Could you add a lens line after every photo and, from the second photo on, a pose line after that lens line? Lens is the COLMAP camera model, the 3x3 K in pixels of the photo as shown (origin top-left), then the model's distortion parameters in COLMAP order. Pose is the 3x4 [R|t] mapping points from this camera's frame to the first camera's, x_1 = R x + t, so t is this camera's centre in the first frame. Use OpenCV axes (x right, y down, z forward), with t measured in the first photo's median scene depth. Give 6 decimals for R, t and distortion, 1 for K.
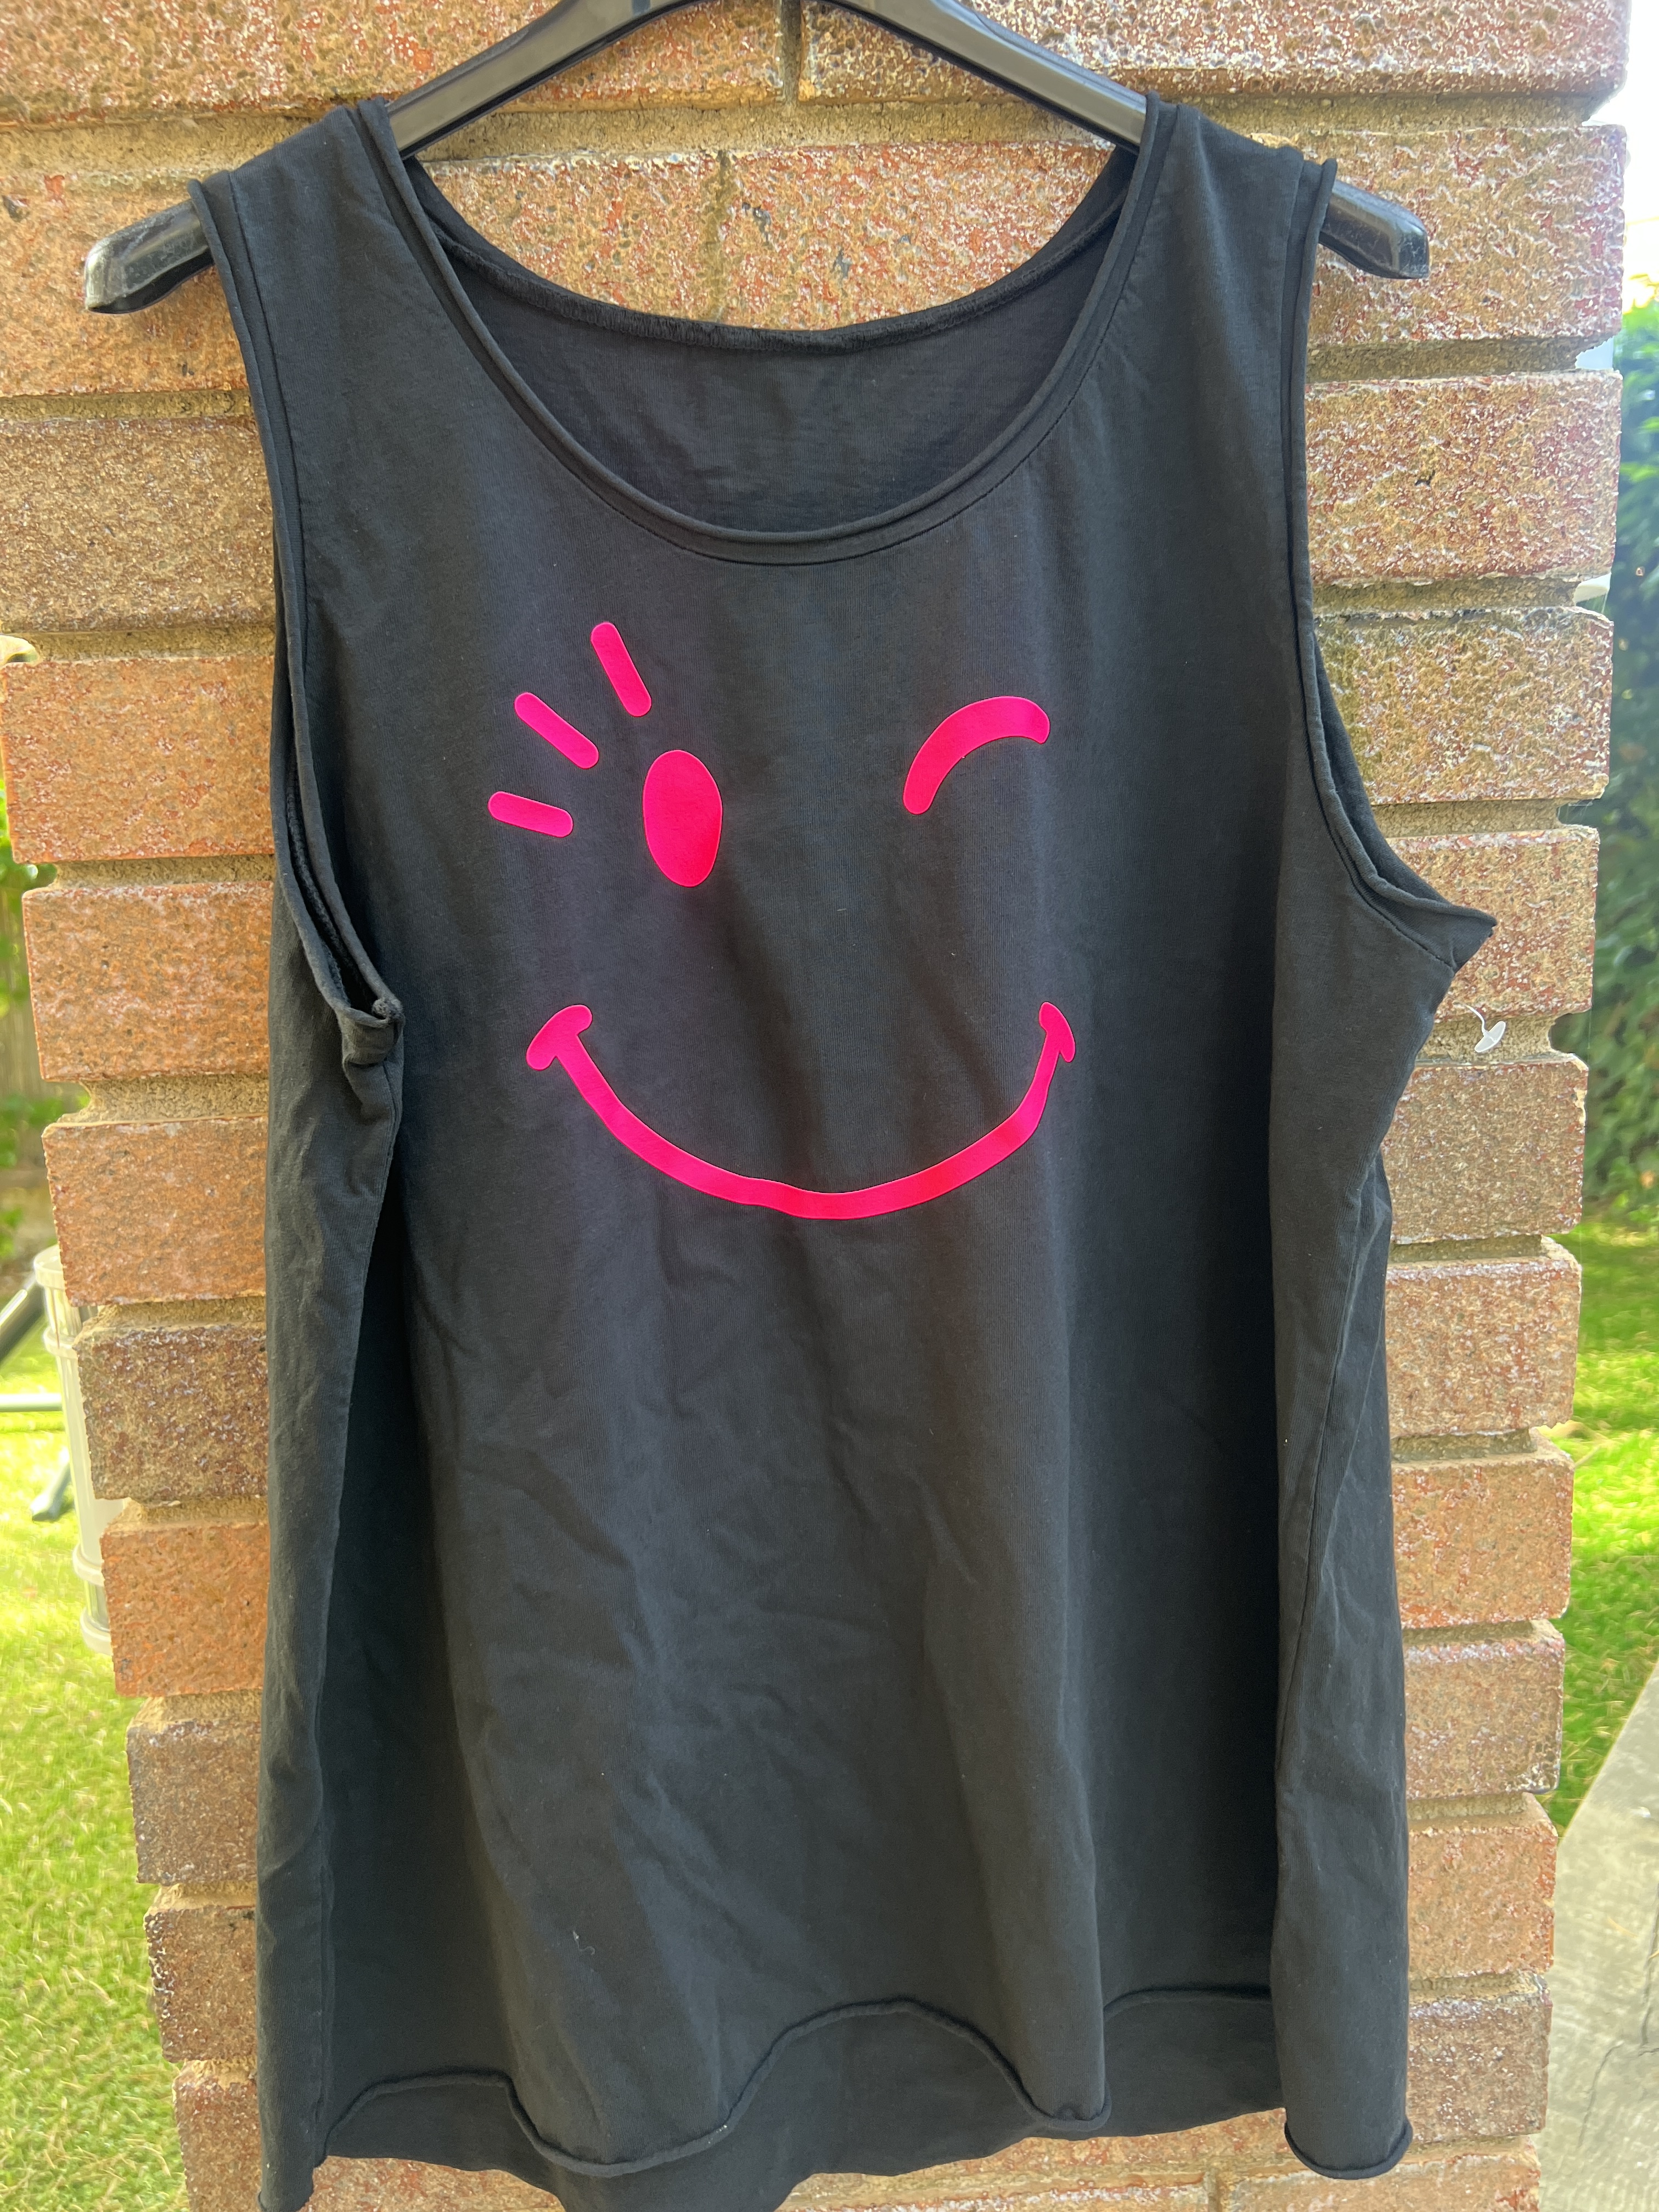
lens RADIAL K [[1813.8, 0, 843.1], [0, 1813.8, 1114.9], [0, 0, 1]] dist [0.048966, -0.076573]
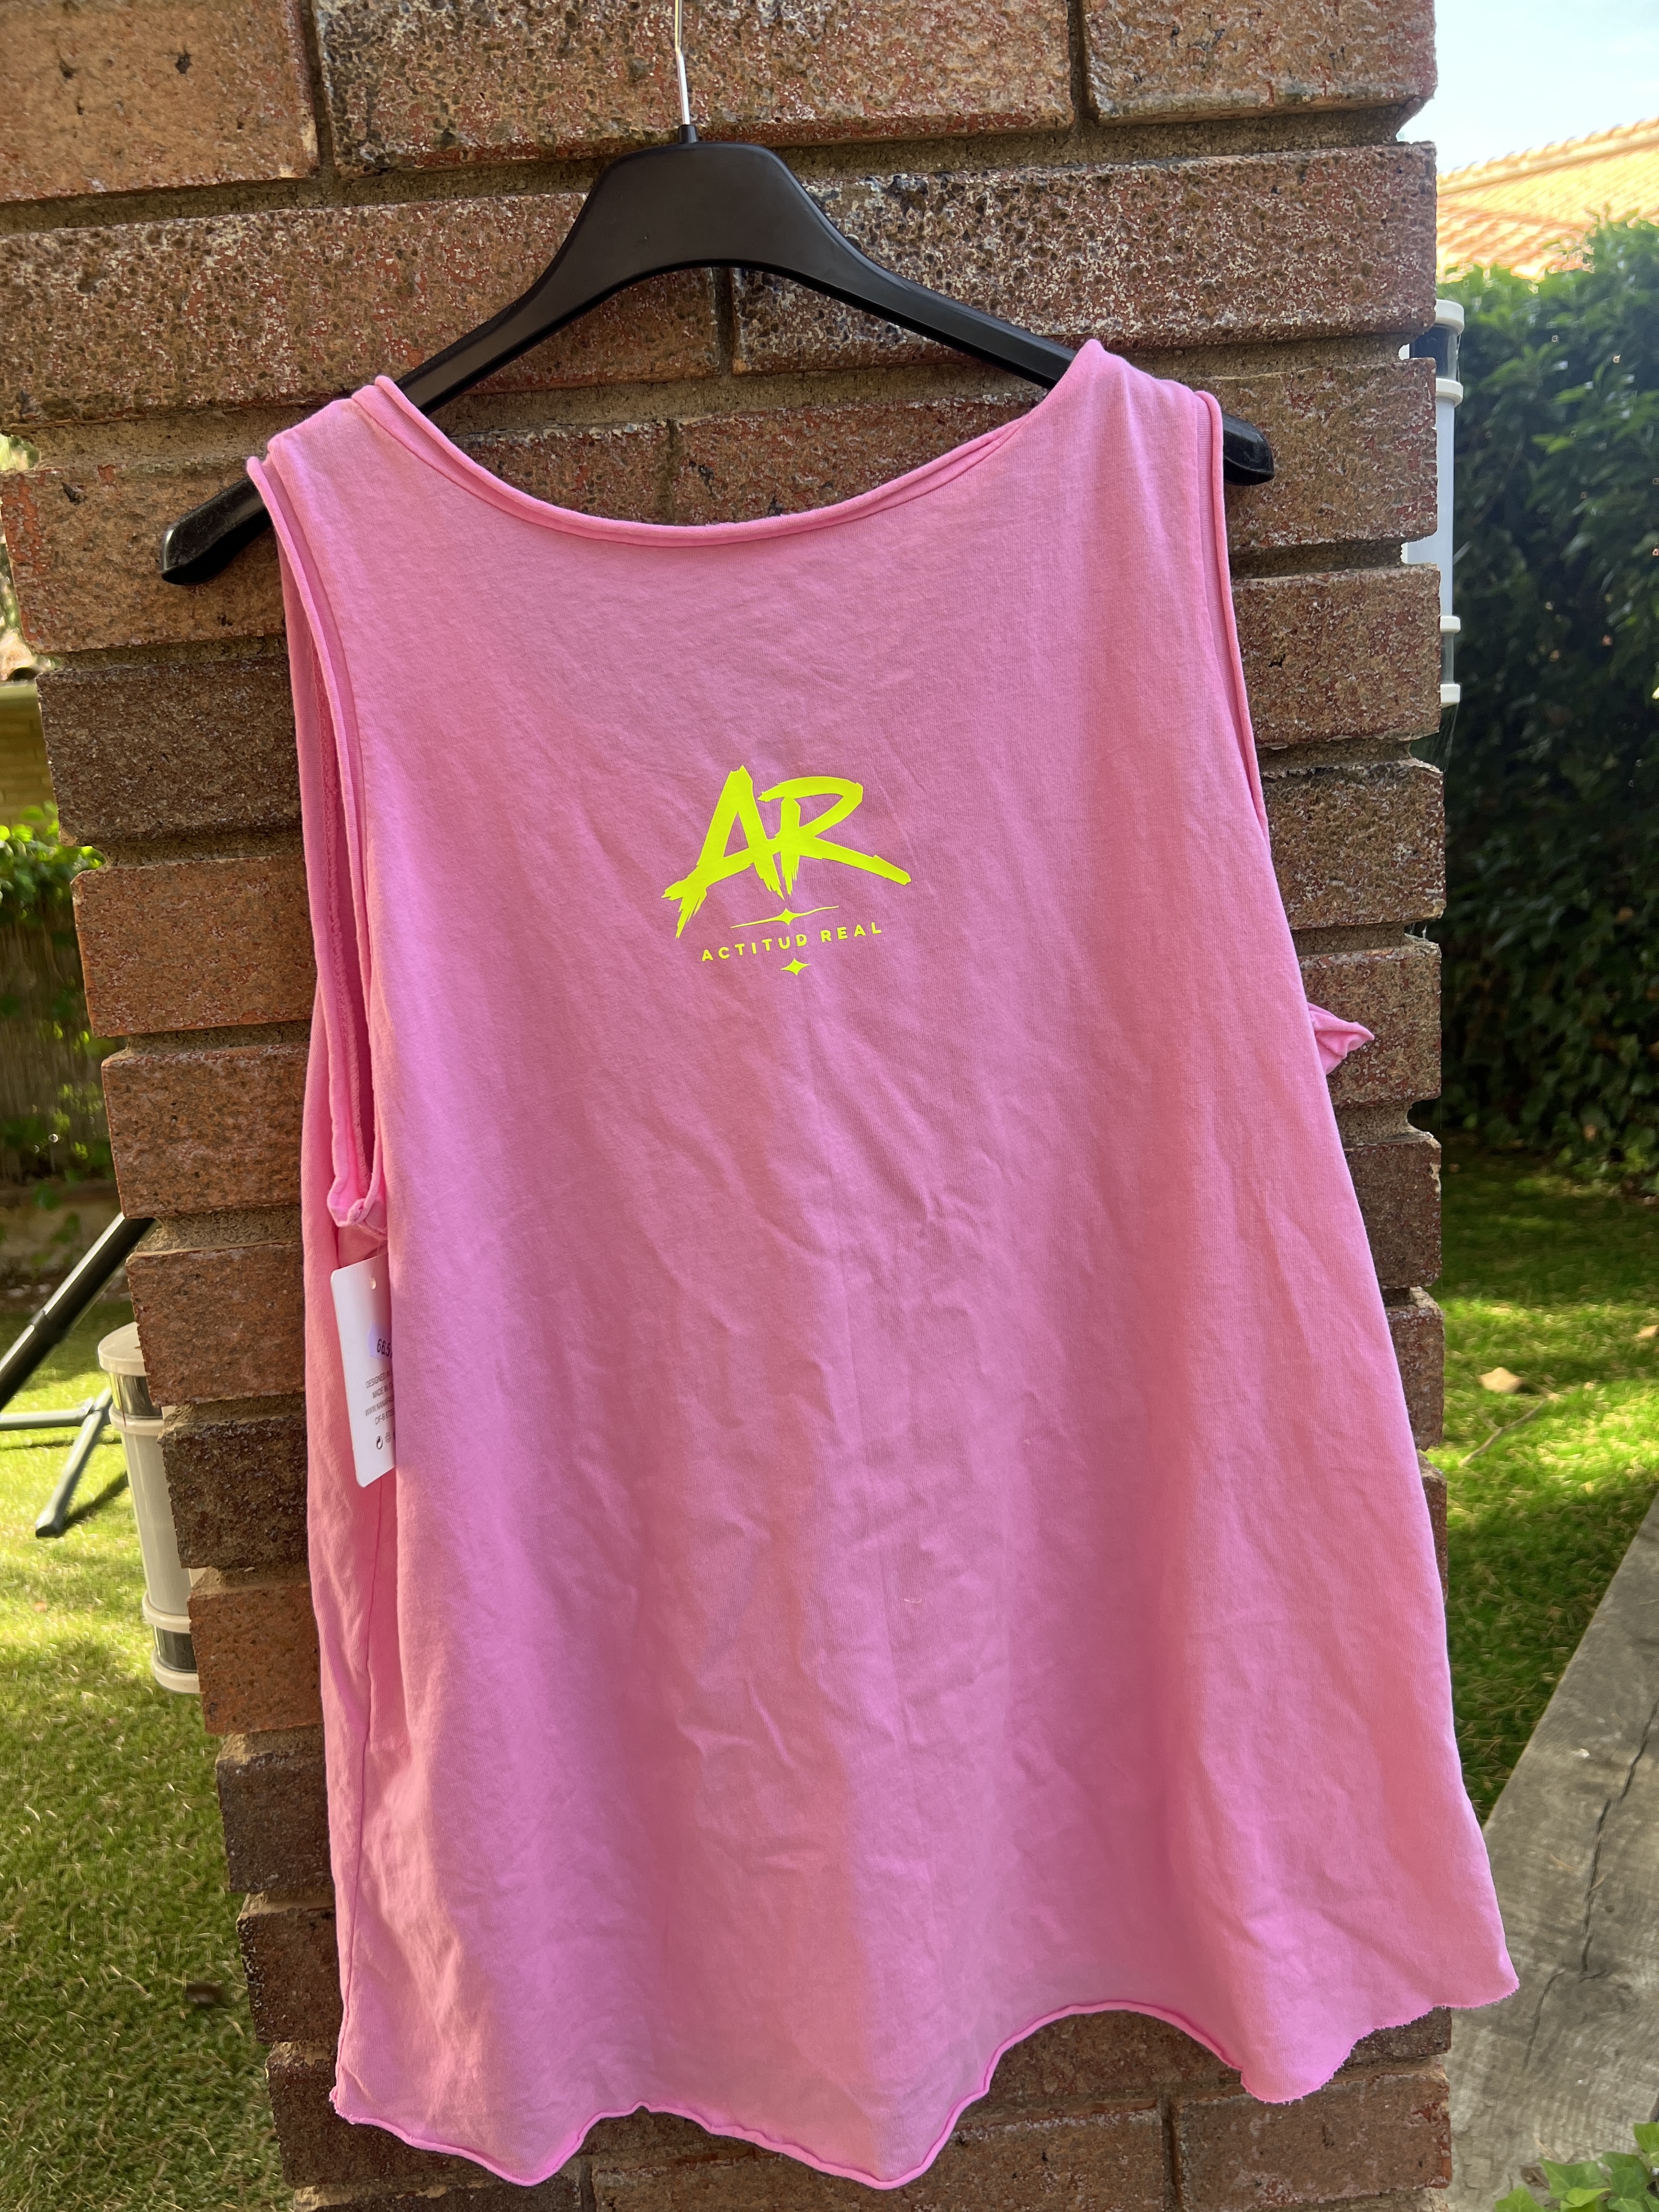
lens RADIAL K [[1817.3, 0, 813.5], [0, 1817.3, 1105.1], [0, 0, 1]] dist [0.037359, -0.056639]
pose [[0.999063, -0.043055, 0.004492, 0.002017], [0.042992, 0.998987, 0.013266, -0.088387], [-0.005059, -0.013061, 0.999902, -0.175228]]
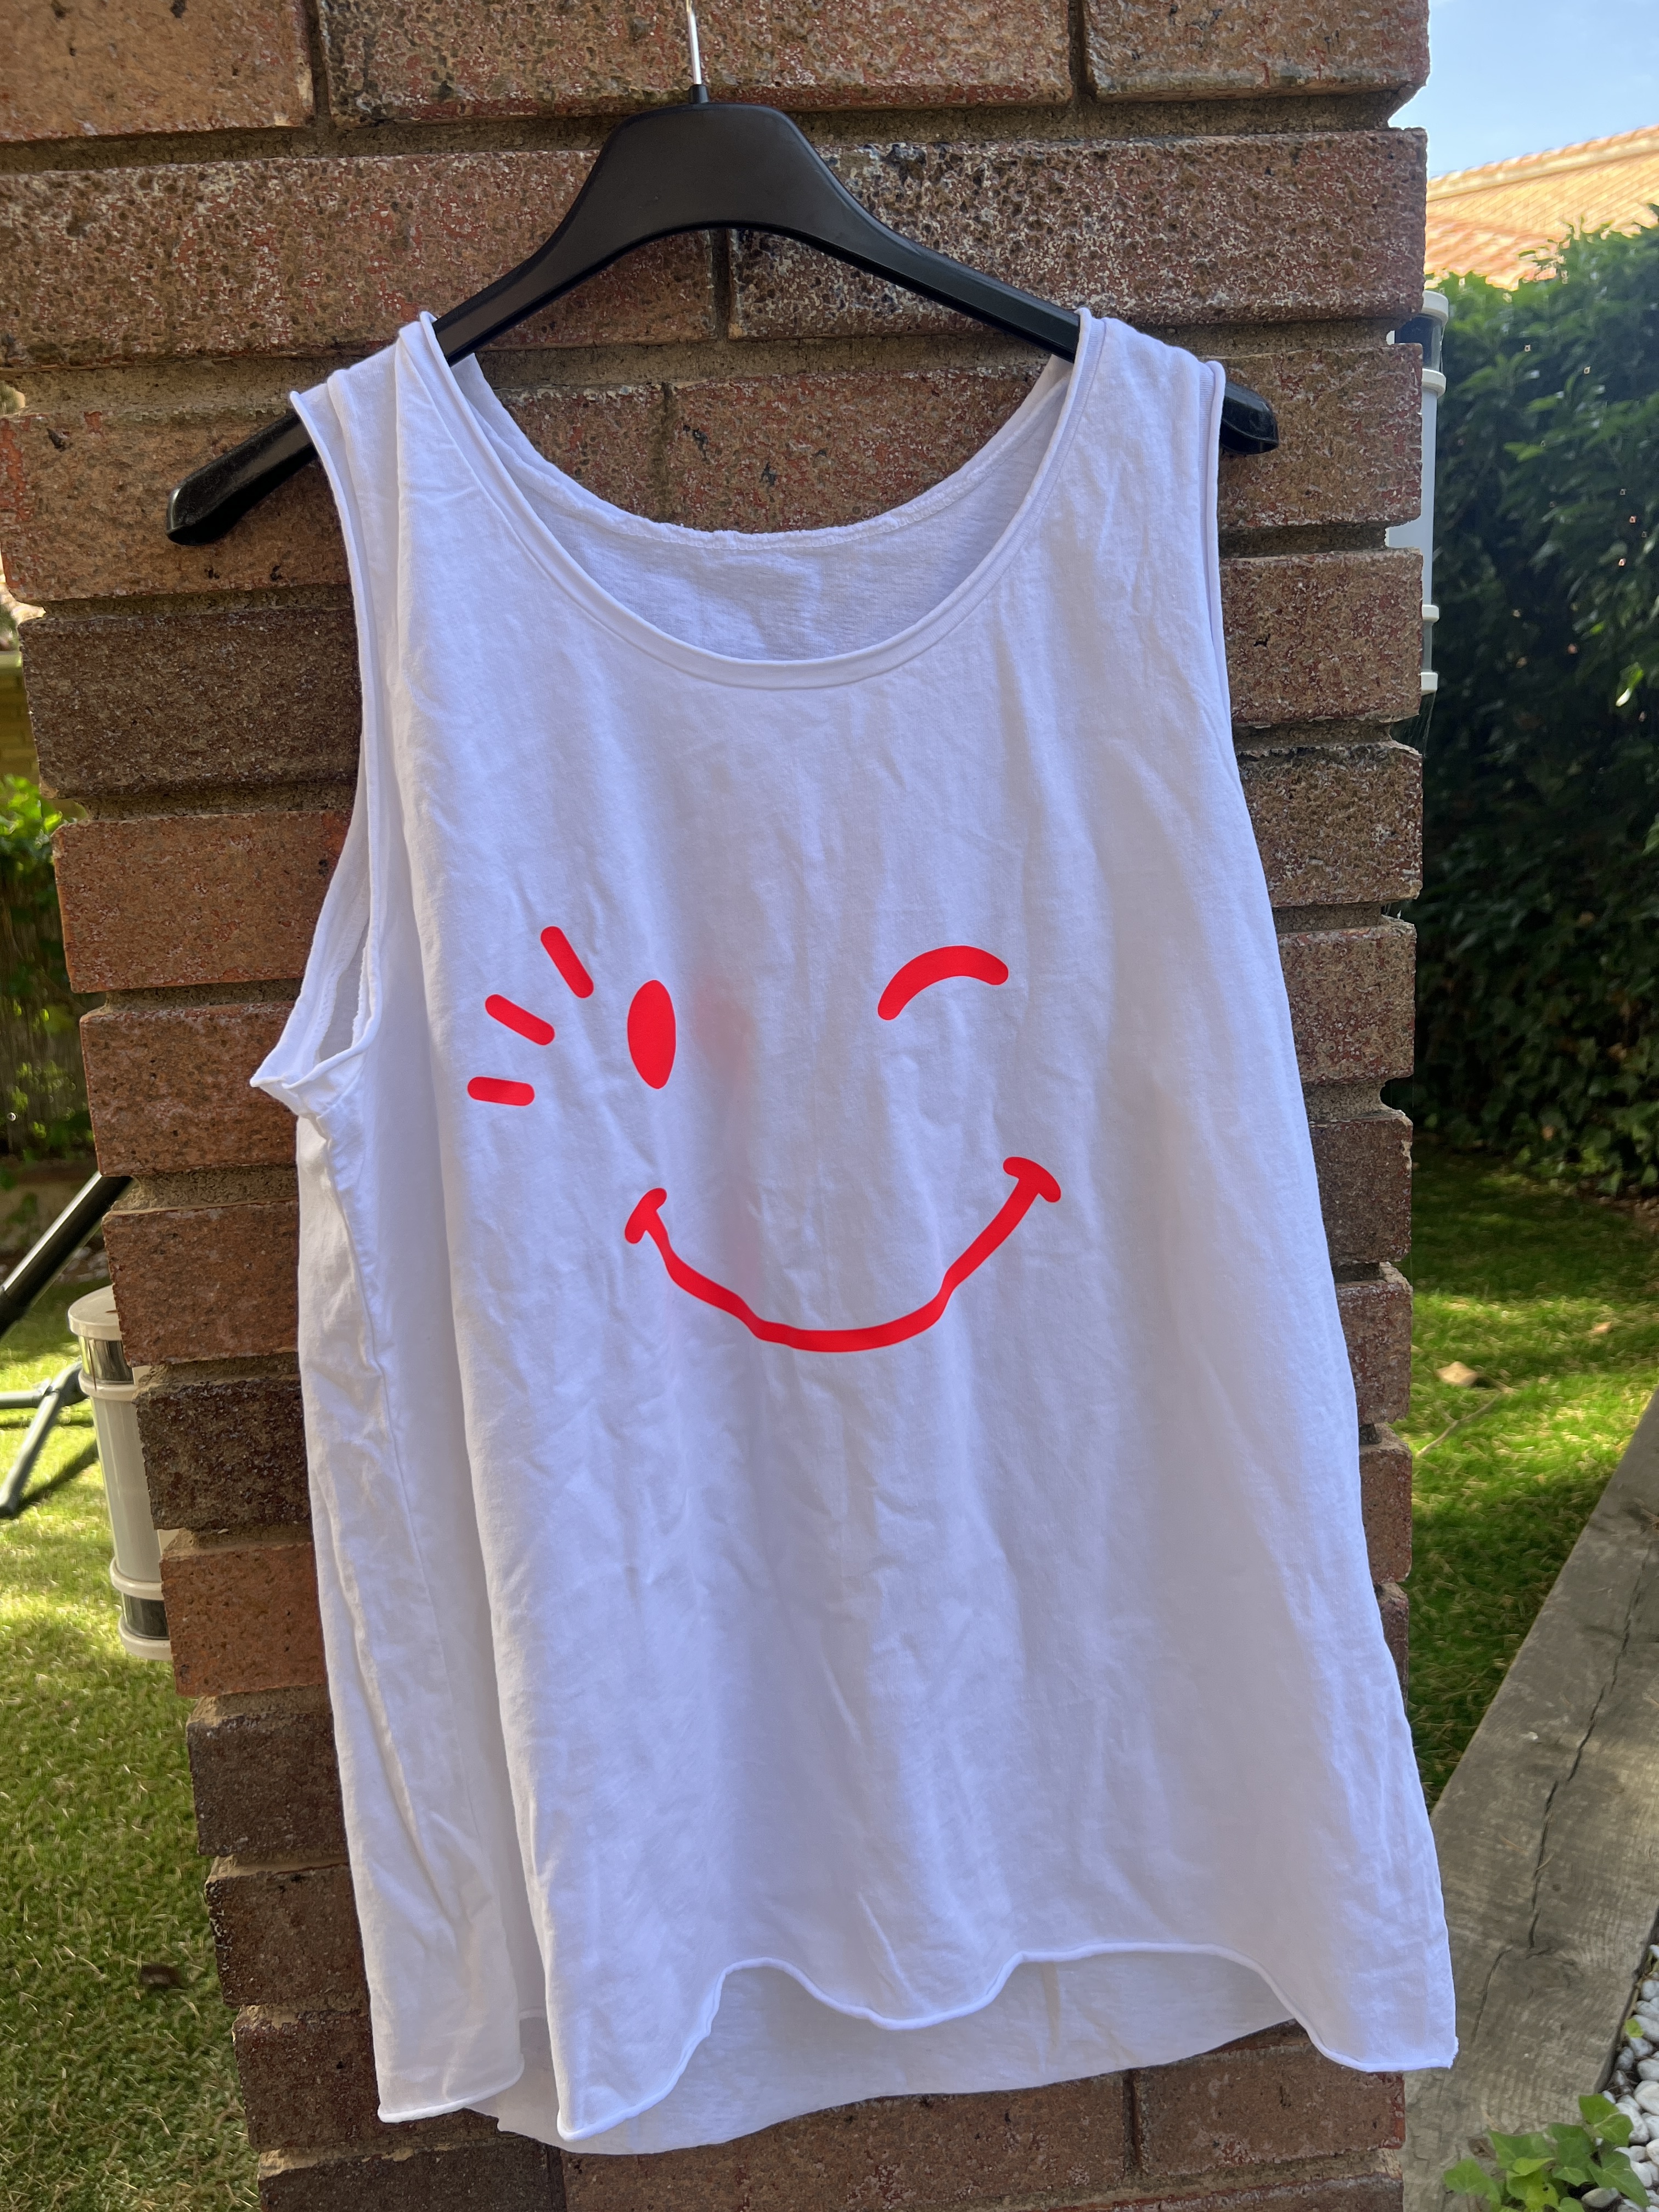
lens RADIAL K [[1813.8, 0, 843.1], [0, 1813.8, 1114.9], [0, 0, 1]] dist [0.048966, -0.076573]
pose [[0.998857, -0.028364, 0.038483, -0.009190], [0.027487, 0.999355, 0.023130, -0.071987], [-0.039114, -0.022046, 0.998992, -0.181360]]
